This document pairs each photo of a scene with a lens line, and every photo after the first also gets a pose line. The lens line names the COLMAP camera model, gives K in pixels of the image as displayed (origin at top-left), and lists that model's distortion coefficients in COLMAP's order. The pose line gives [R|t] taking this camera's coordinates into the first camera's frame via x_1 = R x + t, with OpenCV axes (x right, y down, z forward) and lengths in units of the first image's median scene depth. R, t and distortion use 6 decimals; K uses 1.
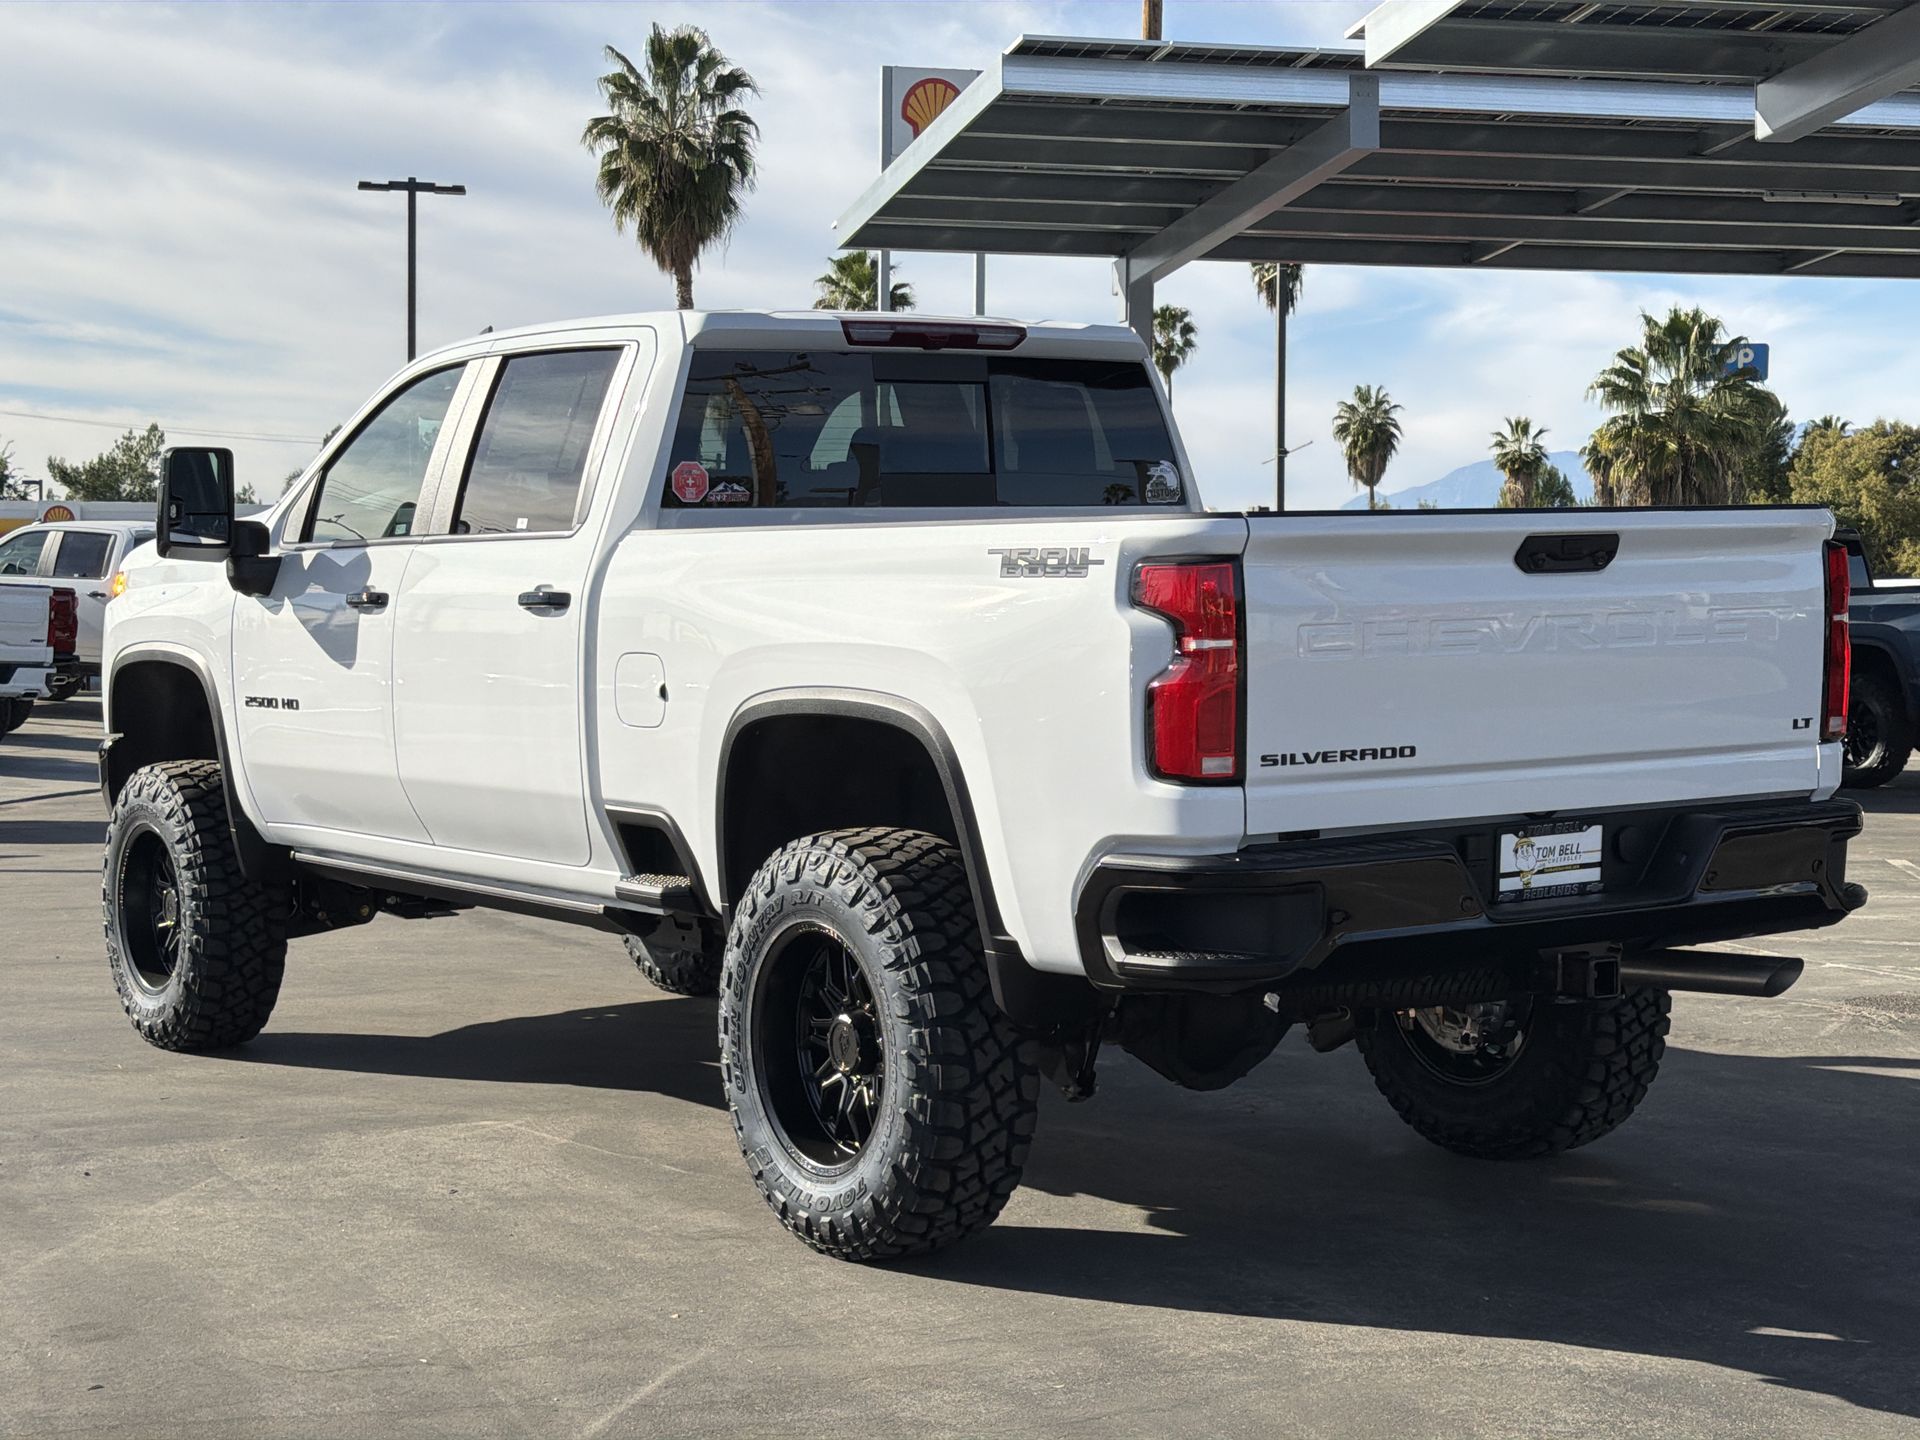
lens RADIAL K [[3176.4, 0, 960.0], [0, 3176.4, 720.0], [0, 0, 1]] dist [0.120487, 0.083186]
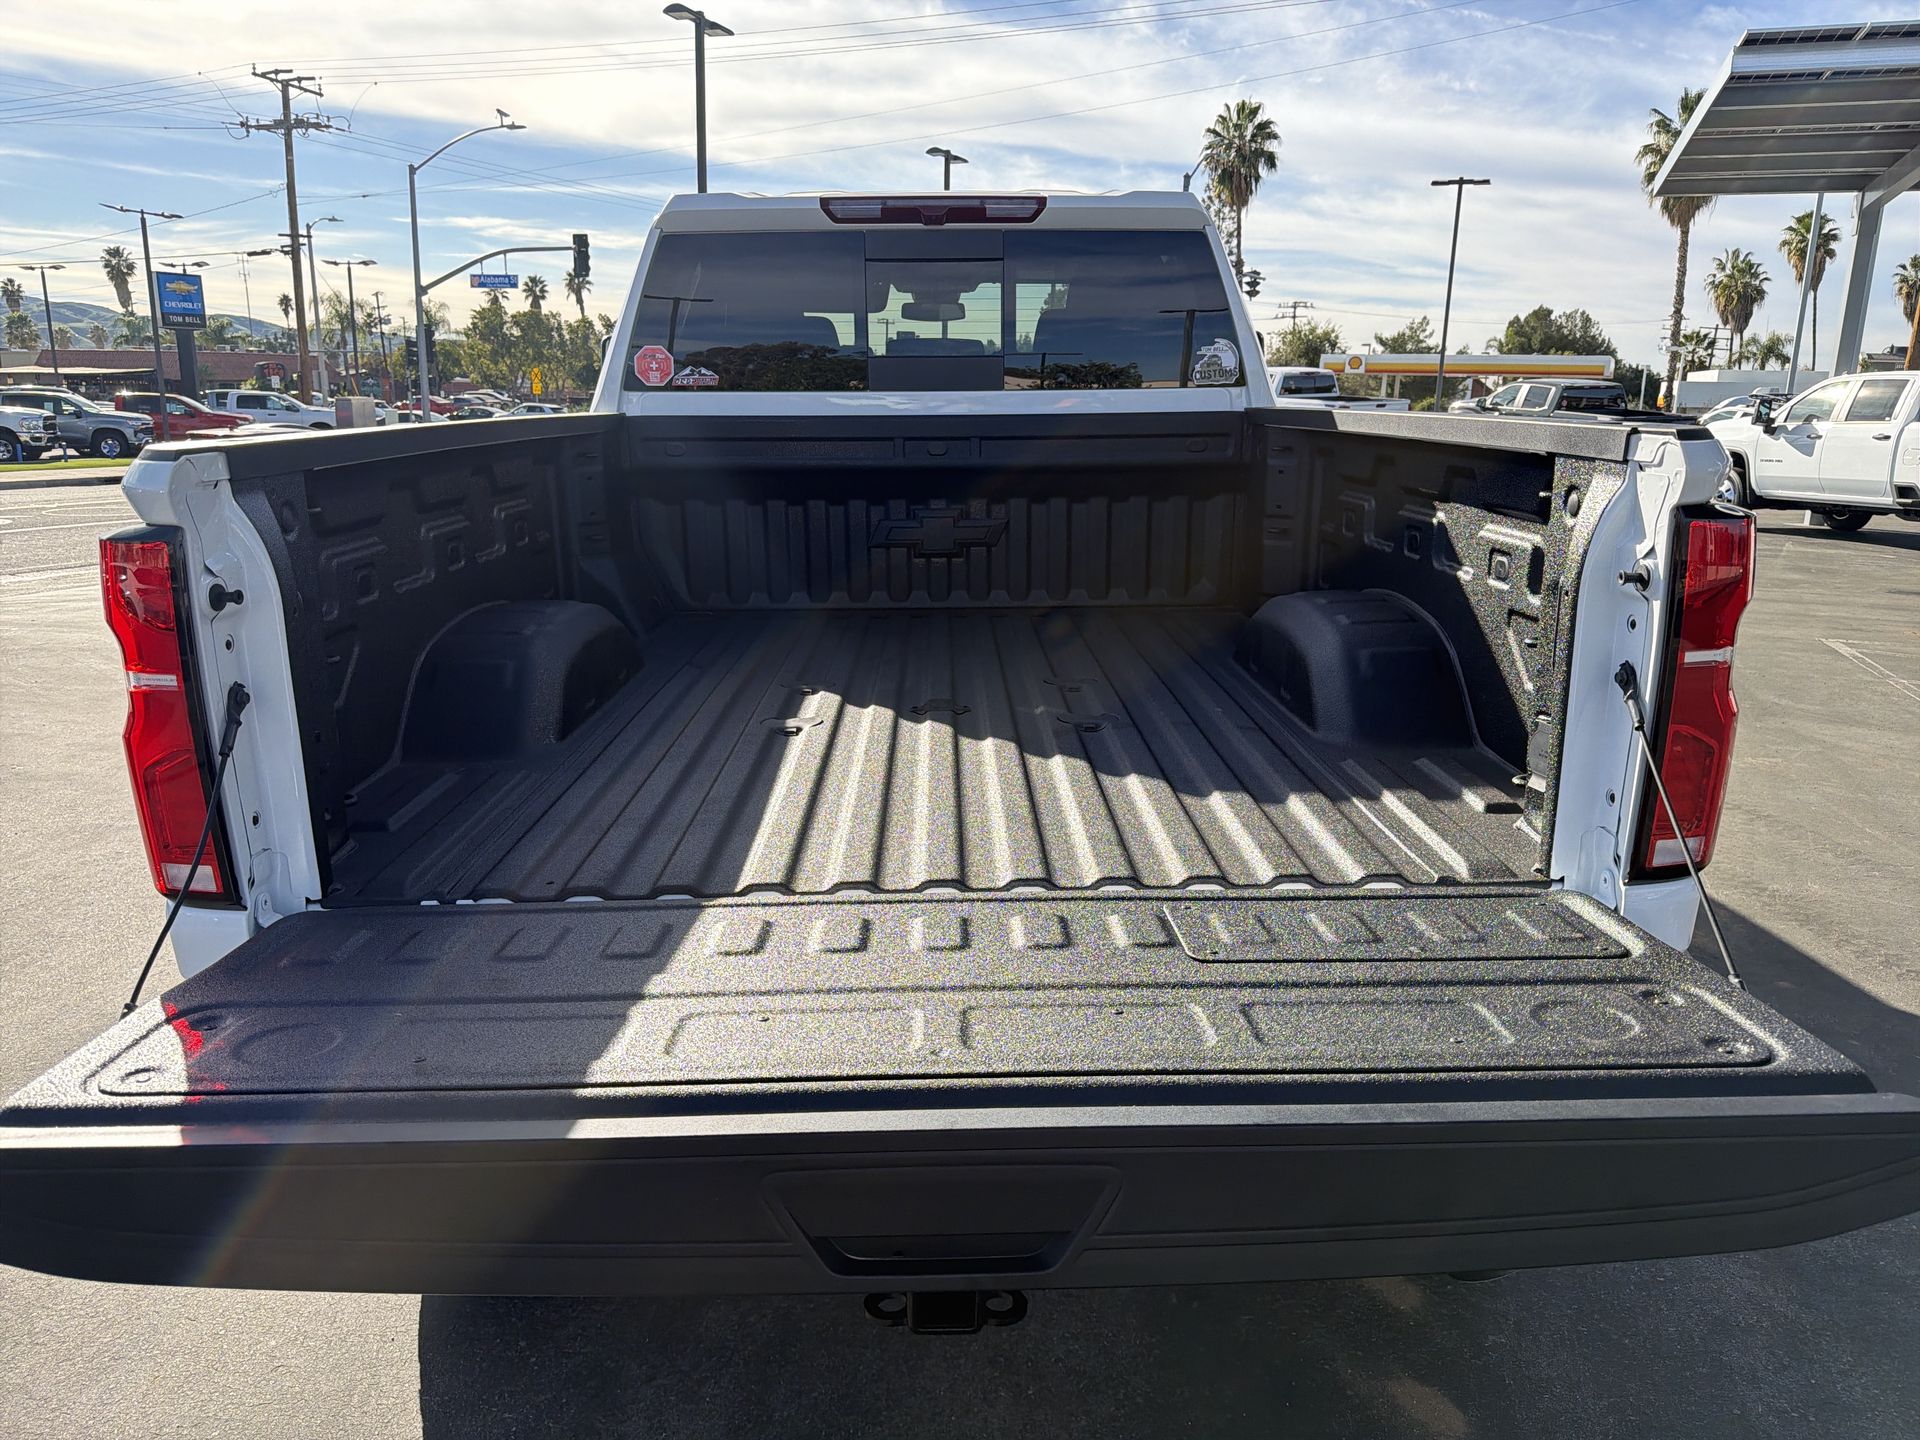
lens RADIAL K [[1363.2, 0, 960.0], [0, 1363.2, 720.0], [0, 0, 1]] dist [0.020932, -0.032513]
pose [[0.837676, 0.138892, -0.528213, 0.296709], [-0.034259, 0.978582, 0.202985, -0.063907], [0.545093, -0.151939, 0.824493, 0.769283]]
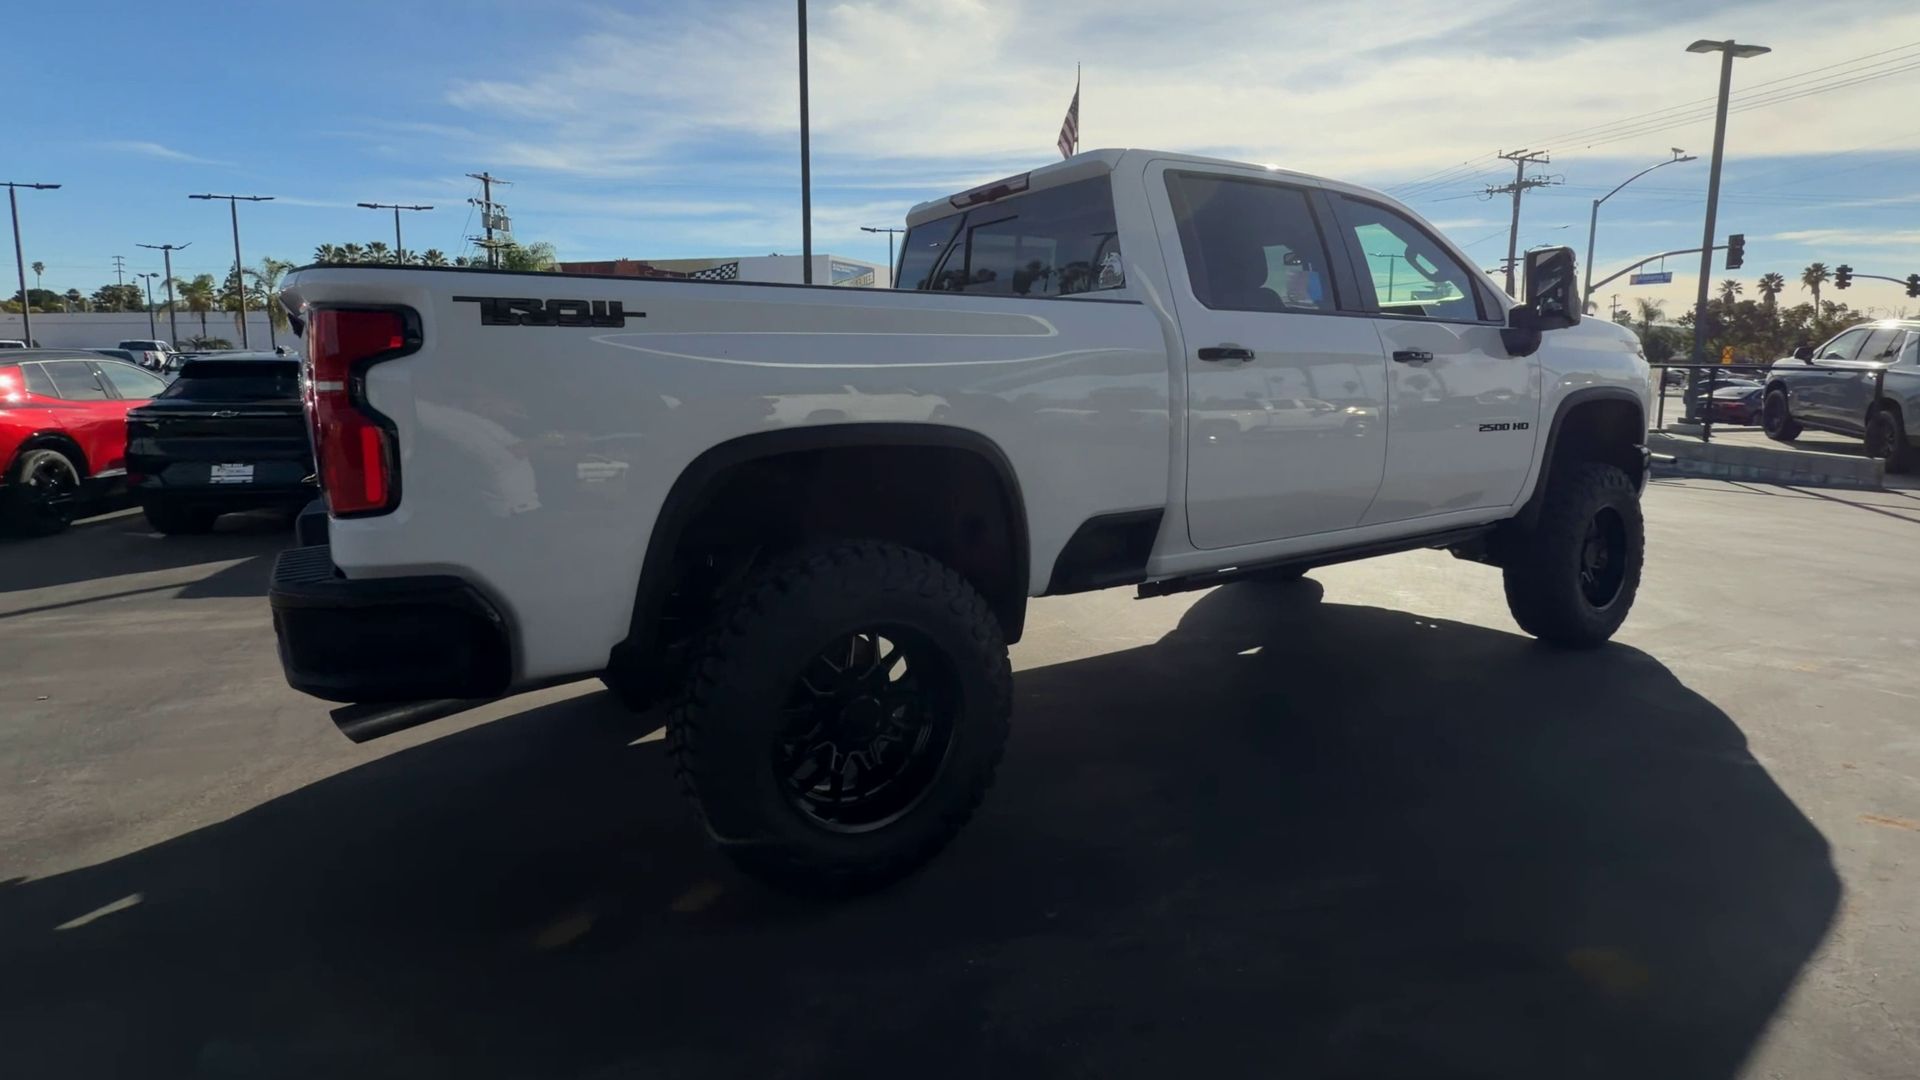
lens RADIAL K [[929.8, 0, 970.6], [0, 929.8, 462.5], [0, 0, 1]] dist [-0.000417, -0.000540]
pose [[-0.014812, 0.111839, -0.993616, 0.554496], [-0.044084, 0.992686, 0.112391, -0.049594], [0.998918, 0.045467, -0.009773, 1.218996]]
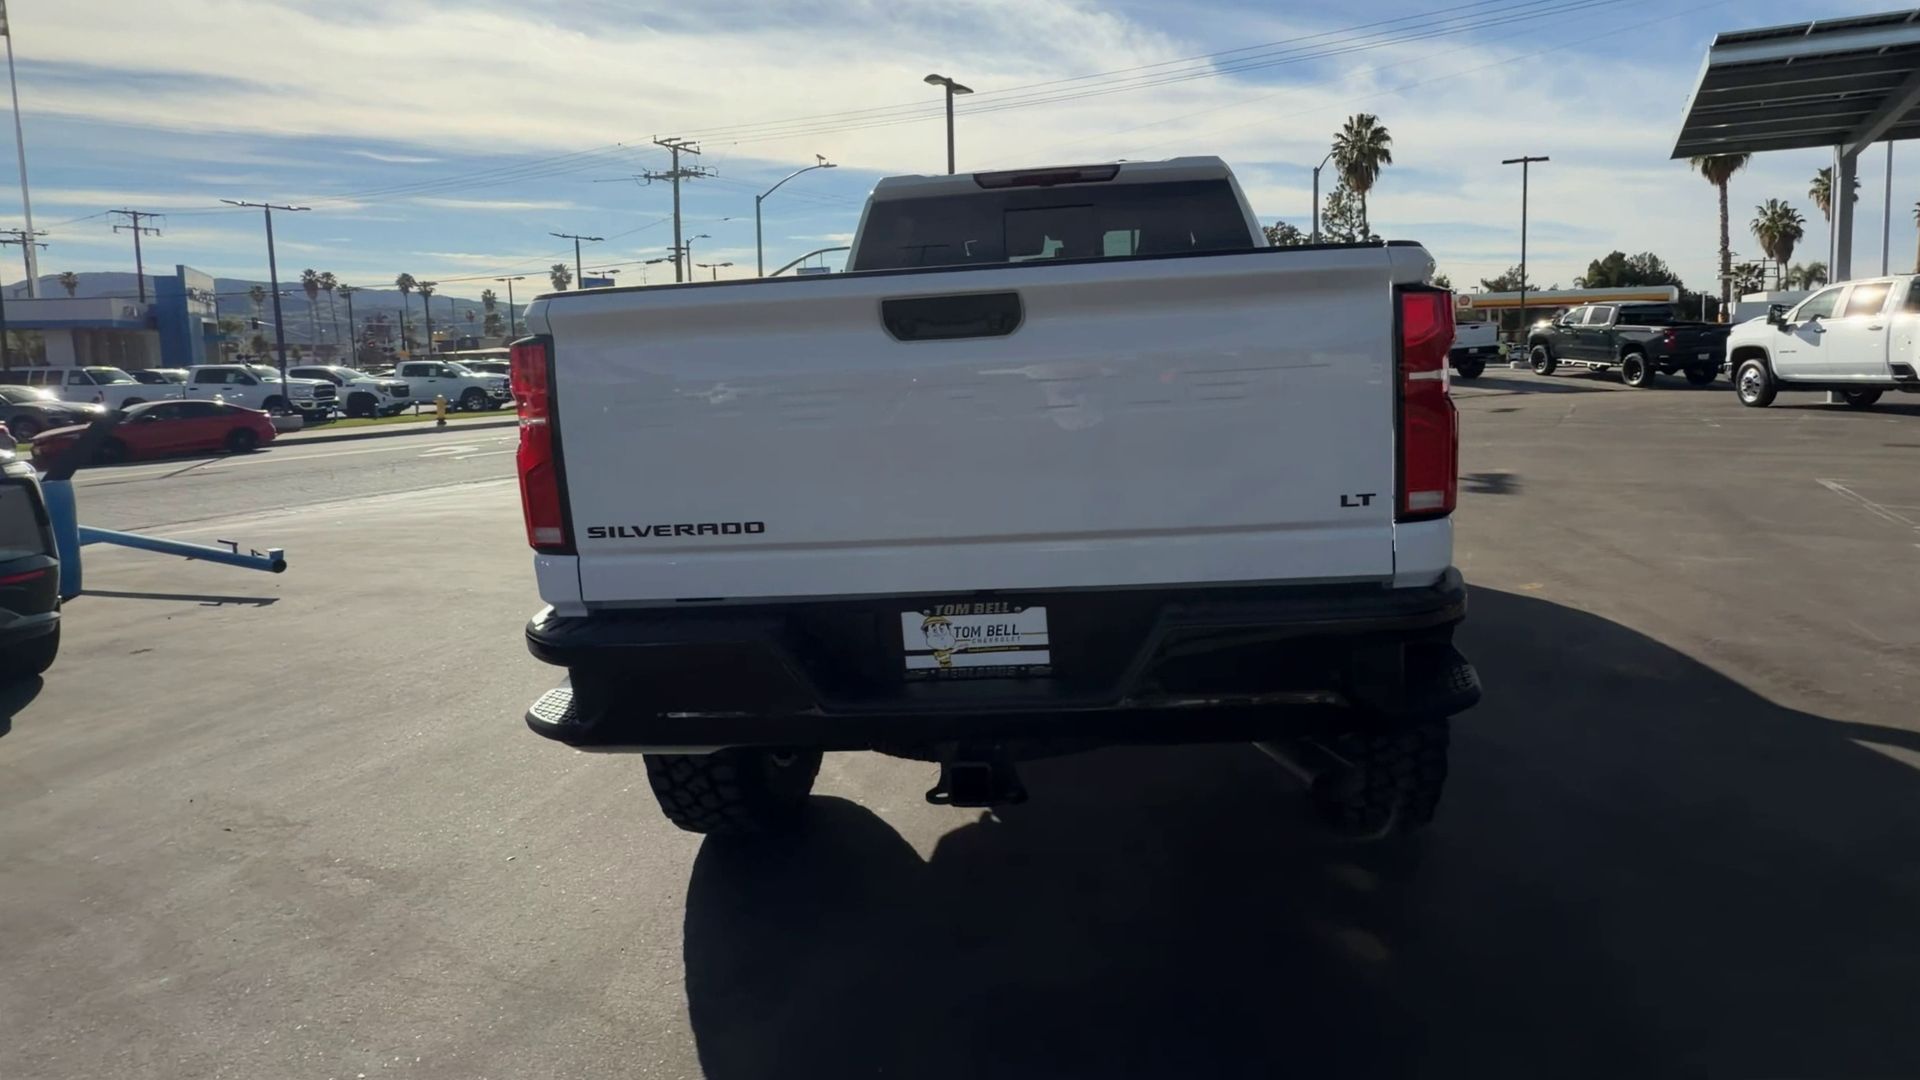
lens RADIAL K [[1058.0, 0, 1048.7], [0, 1058.0, 435.8], [0, 0, 1]] dist [0.001286, -0.000018]
pose [[0.775784, 0.031912, -0.630191, 0.381124], [0.007367, 0.998194, 0.059617, -0.034059], [0.630956, -0.050892, 0.774148, 0.737202]]
